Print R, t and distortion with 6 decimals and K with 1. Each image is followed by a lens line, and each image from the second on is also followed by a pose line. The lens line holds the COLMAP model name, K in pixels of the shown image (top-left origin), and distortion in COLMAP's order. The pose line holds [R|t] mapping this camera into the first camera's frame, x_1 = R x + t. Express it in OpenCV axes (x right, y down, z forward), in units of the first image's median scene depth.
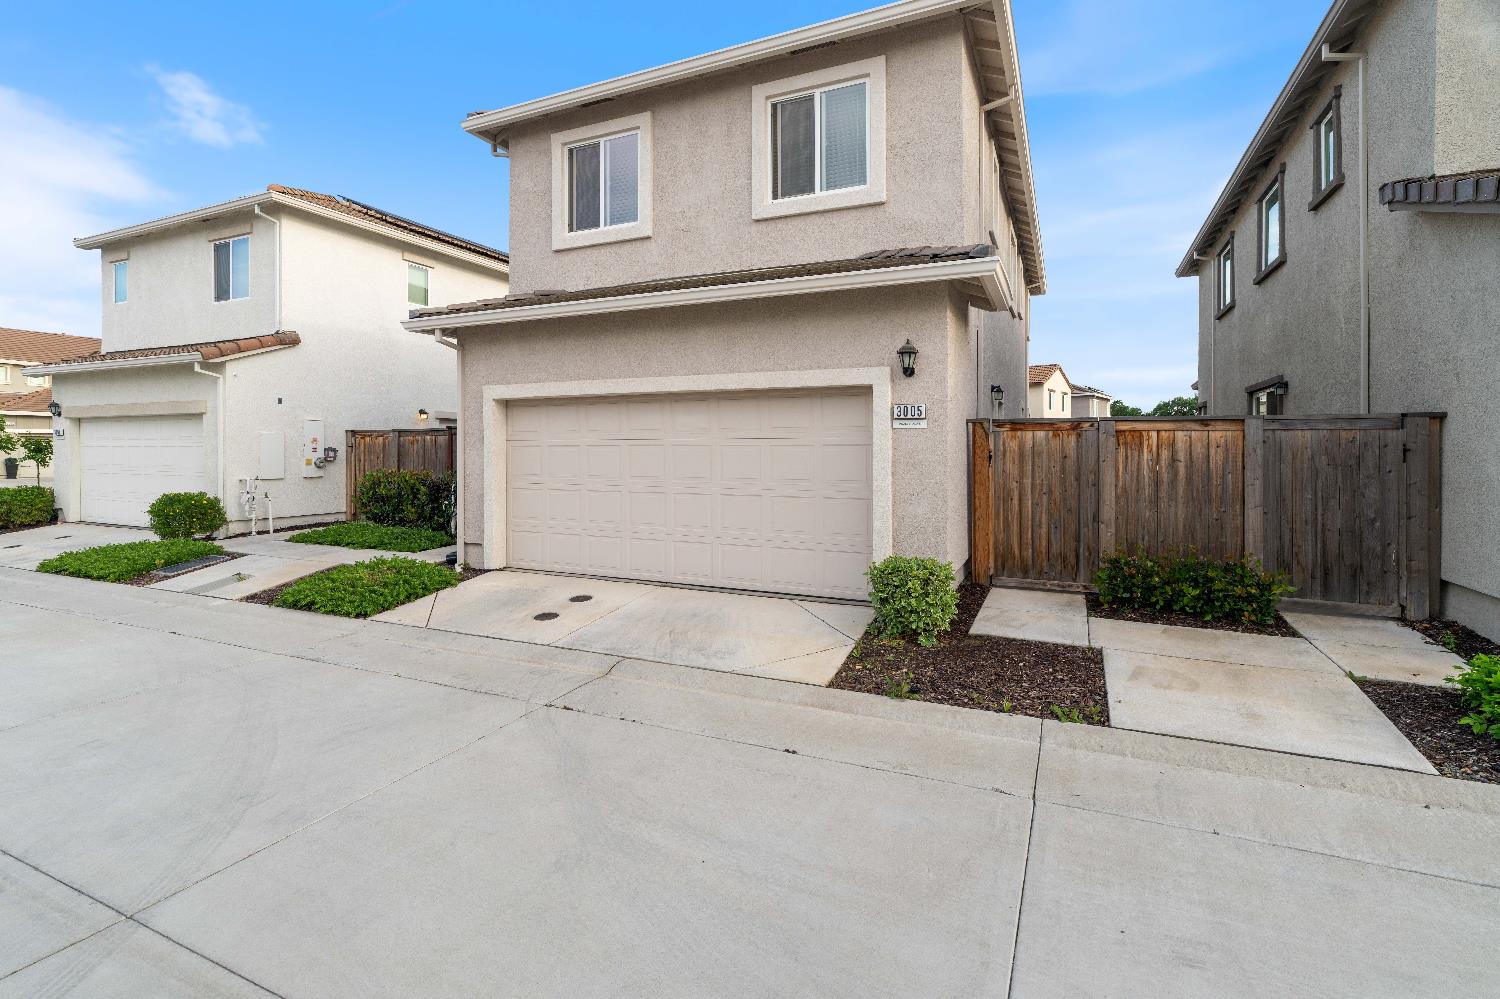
lens RADIAL K [[694.6, 0, 753.8], [0, 694.6, 449.7], [0, 0, 1]] dist [-0.000655, -0.000105]
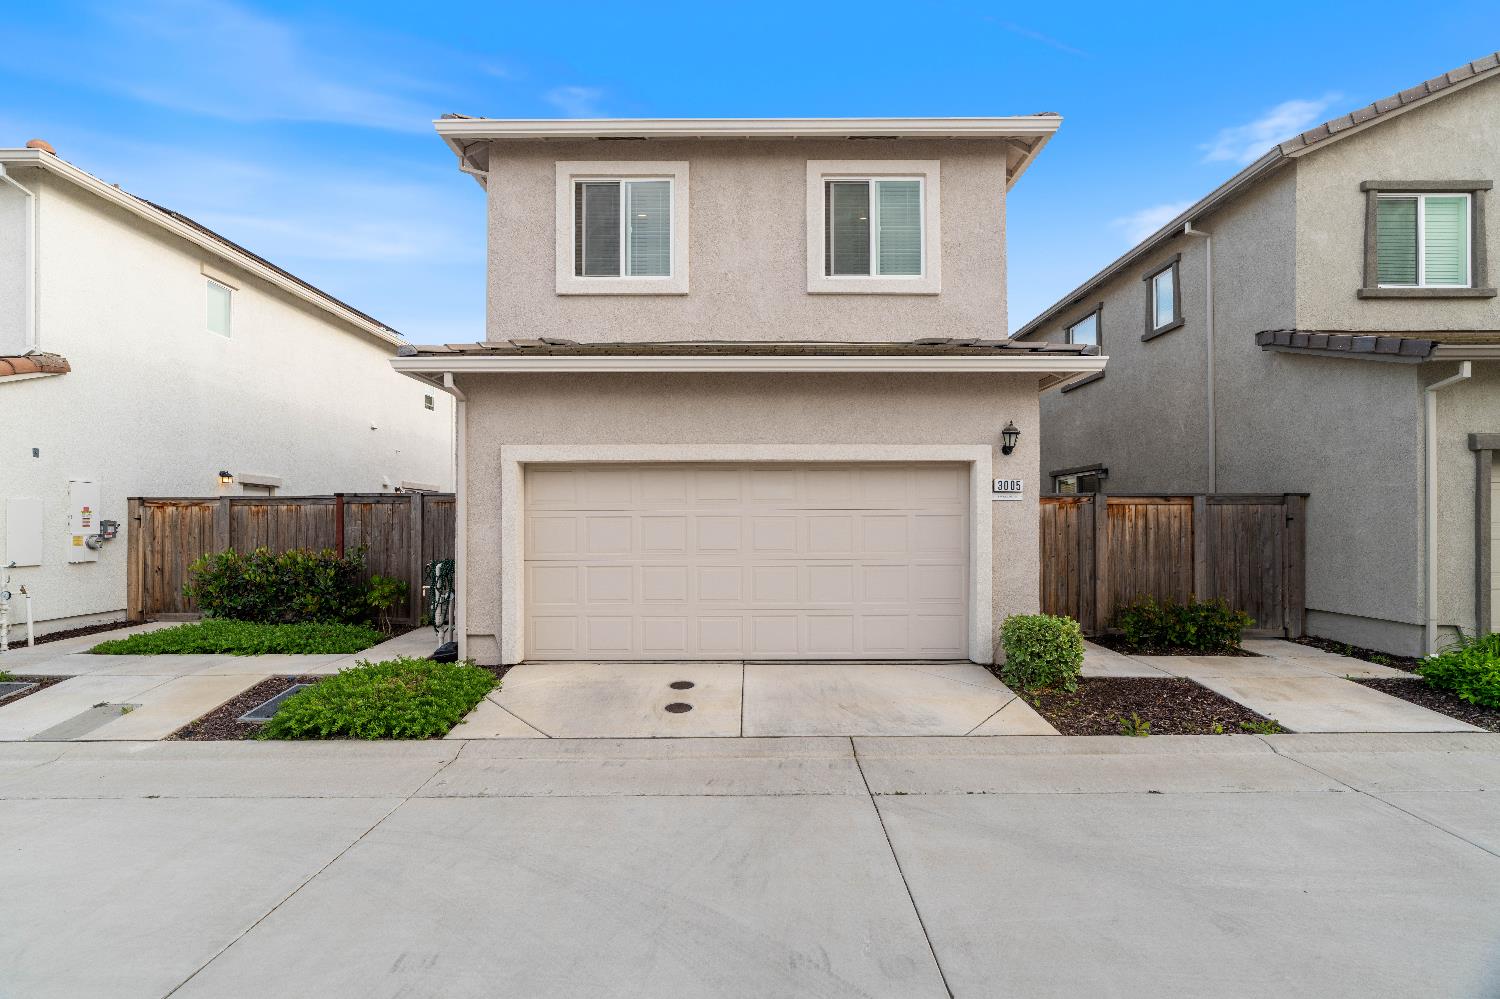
lens RADIAL K [[676.6, 0, 744.0], [0, 676.6, 519.4], [0, 0, 1]] dist [-0.002585, -0.000153]
pose [[0.910394, -0.000781, 0.413741, -0.497172], [0.003509, 0.999977, -0.005832, 0.003699], [-0.413727, 0.006761, 0.910376, 0.149385]]
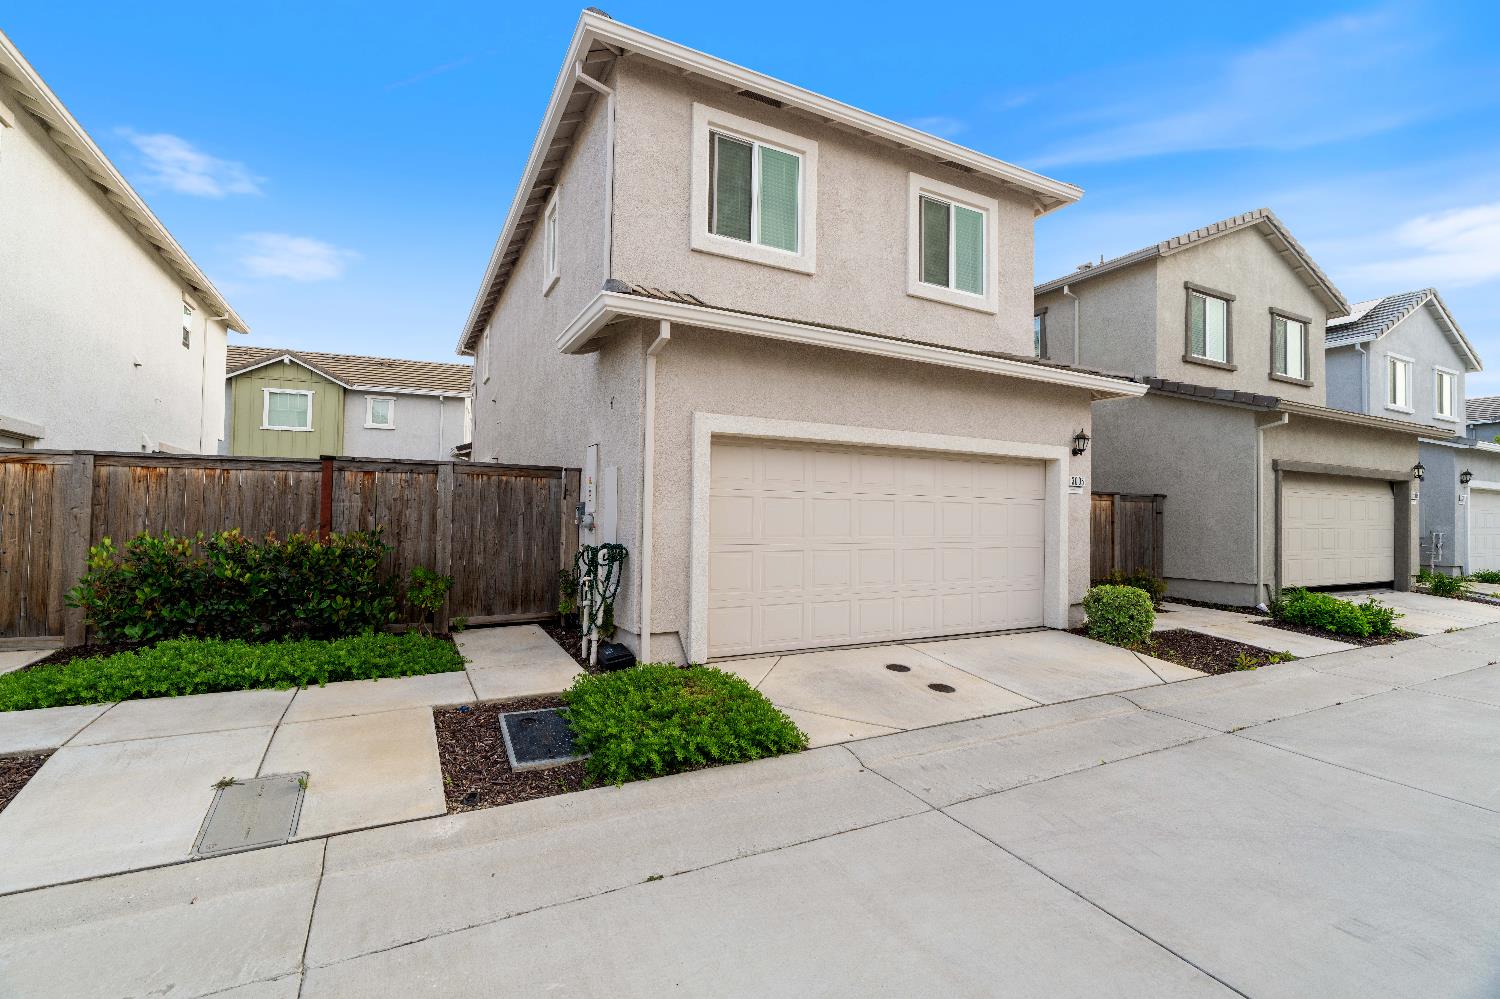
lens RADIAL K [[668.3, 0, 750.0], [0, 668.3, 499.5], [0, 0, 1]] dist [-0.001493, 0.000282]
pose [[0.612866, 0.027505, 0.789708, -0.974425], [-0.012358, 0.999605, -0.025225, 0.018145], [-0.790090, 0.005701, 0.612964, 0.567146]]
